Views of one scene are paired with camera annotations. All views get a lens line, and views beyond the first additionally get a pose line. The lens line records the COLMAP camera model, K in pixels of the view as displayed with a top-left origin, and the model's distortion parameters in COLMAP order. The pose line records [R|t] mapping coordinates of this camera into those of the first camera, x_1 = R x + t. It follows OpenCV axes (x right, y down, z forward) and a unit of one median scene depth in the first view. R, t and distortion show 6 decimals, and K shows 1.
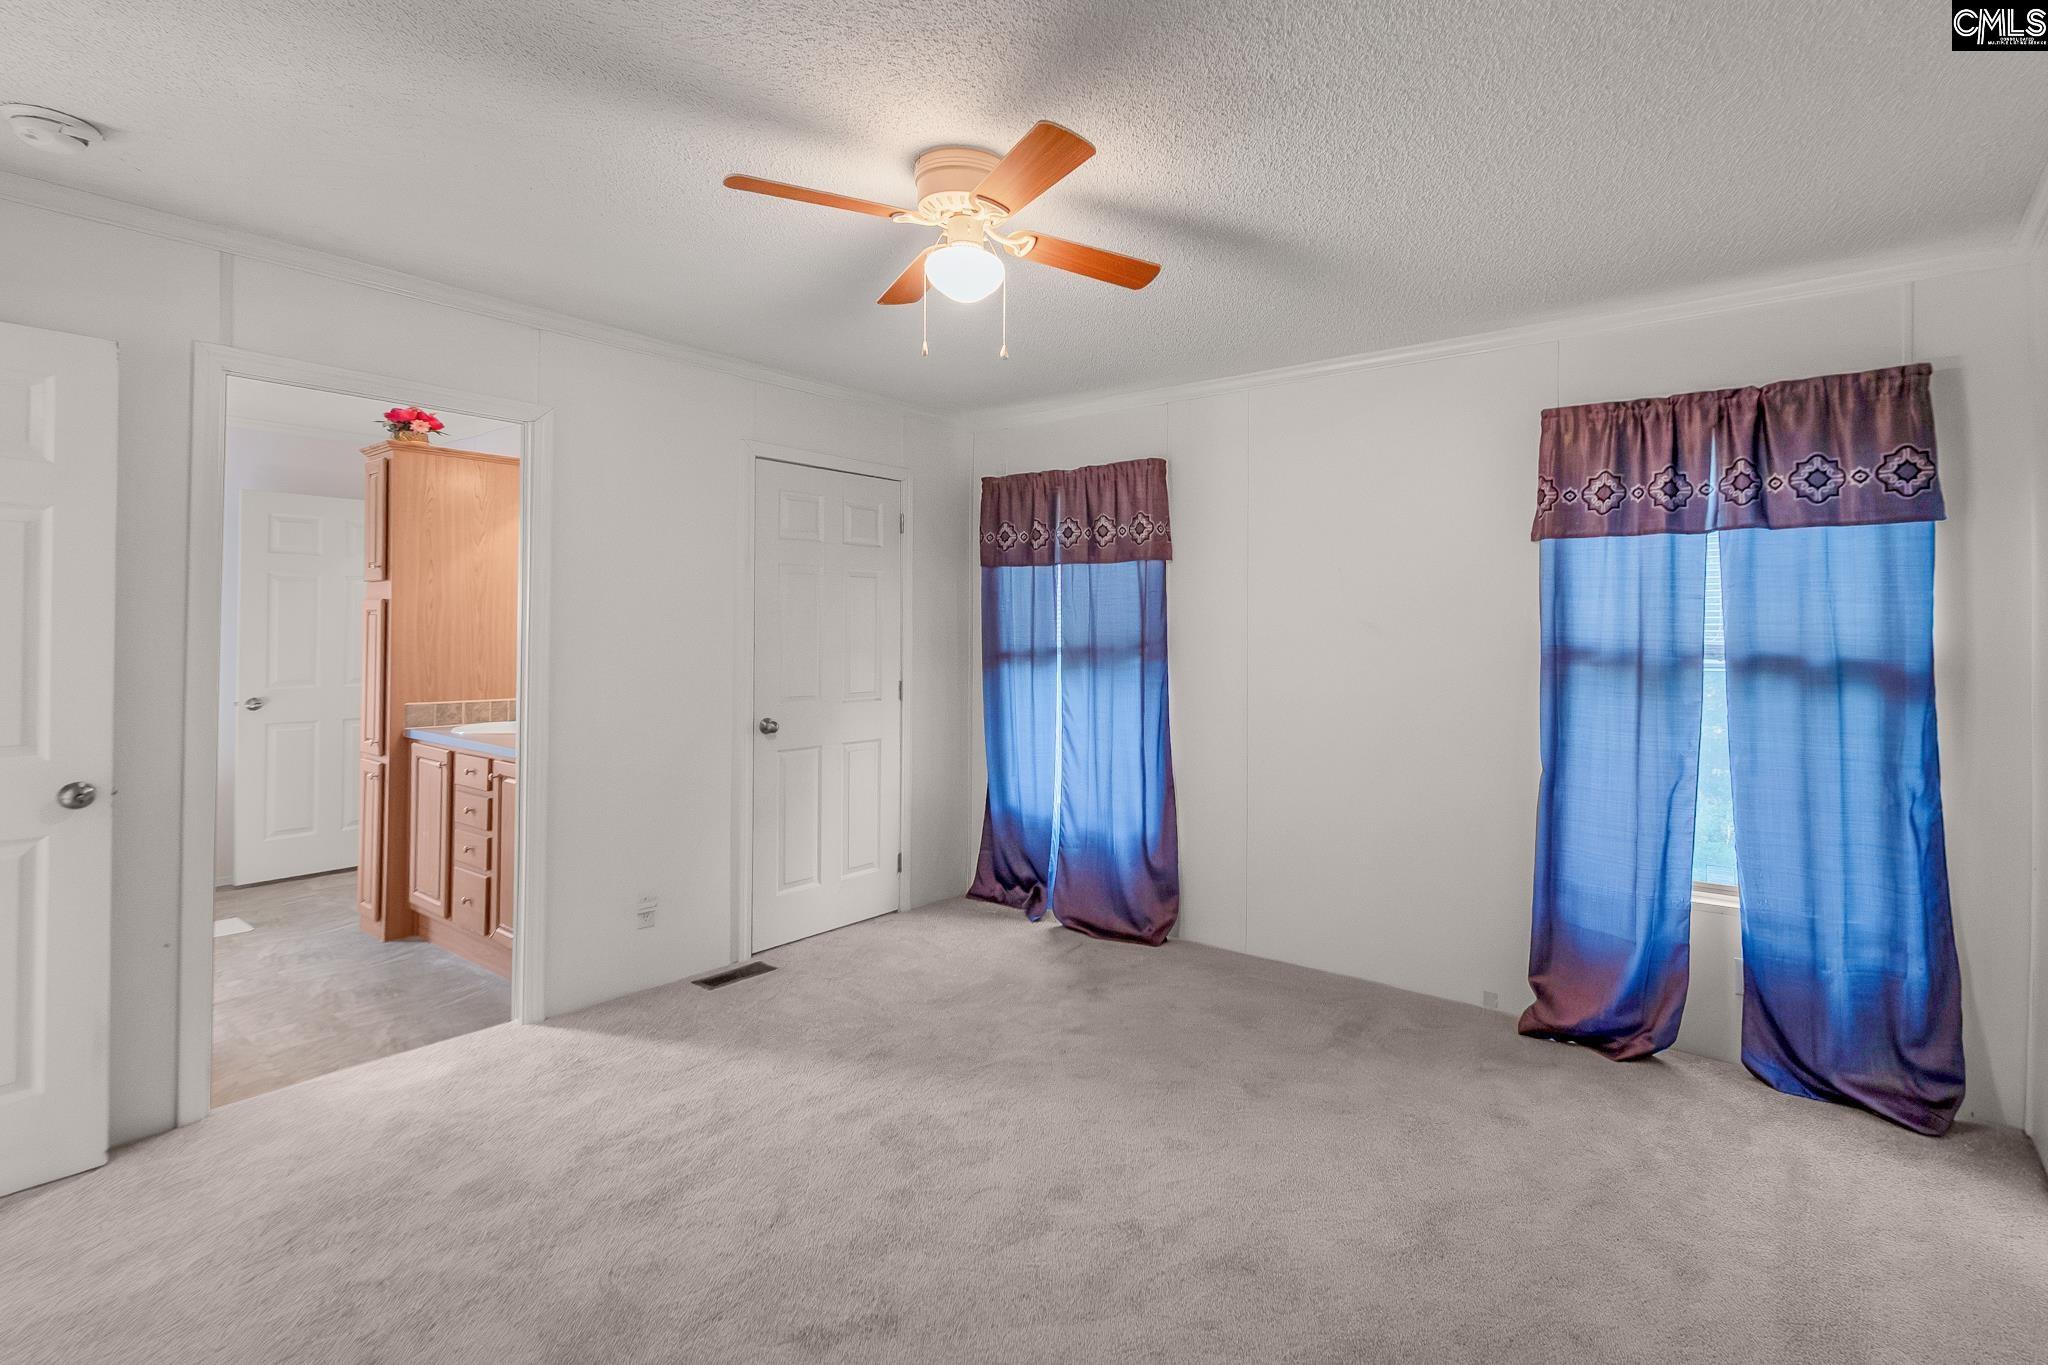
lens RADIAL K [[917.5, 0, 1112.4], [0, 917.5, 633.6], [0, 0, 1]] dist [0.008423, -0.001526]
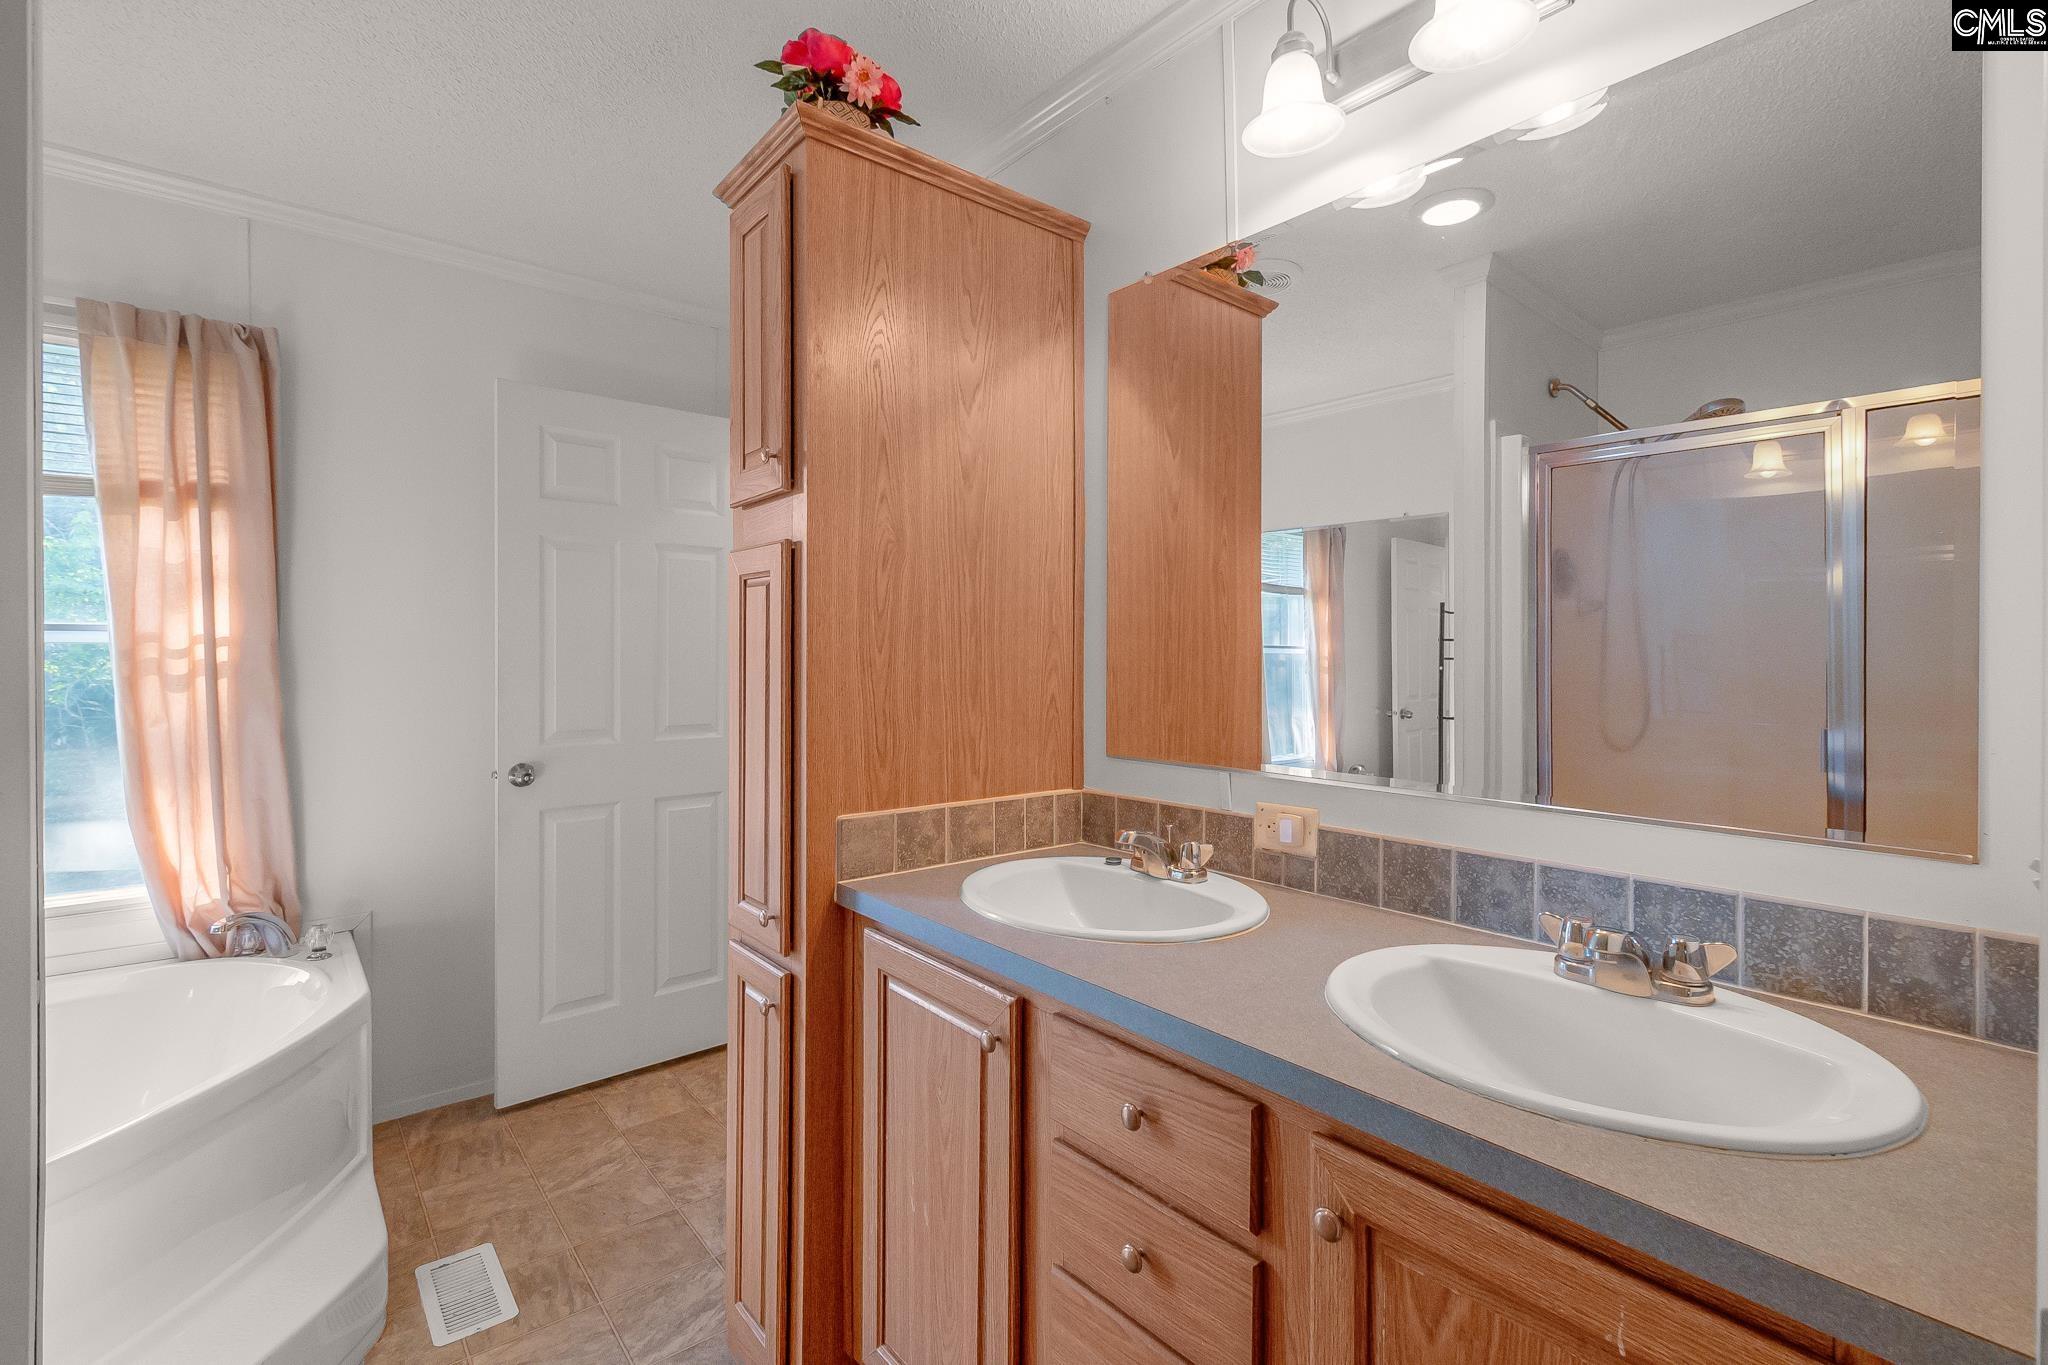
lens RADIAL K [[917.5, 0, 1018.7], [0, 917.5, 675.1], [0, 0, 1]] dist [0.008423, -0.001526]
pose [[0.964582, 0.001401, -0.263781, -0.596412], [0.002792, 0.999876, 0.015520, 0.012204], [0.263769, -0.015707, 0.964458, 0.656352]]
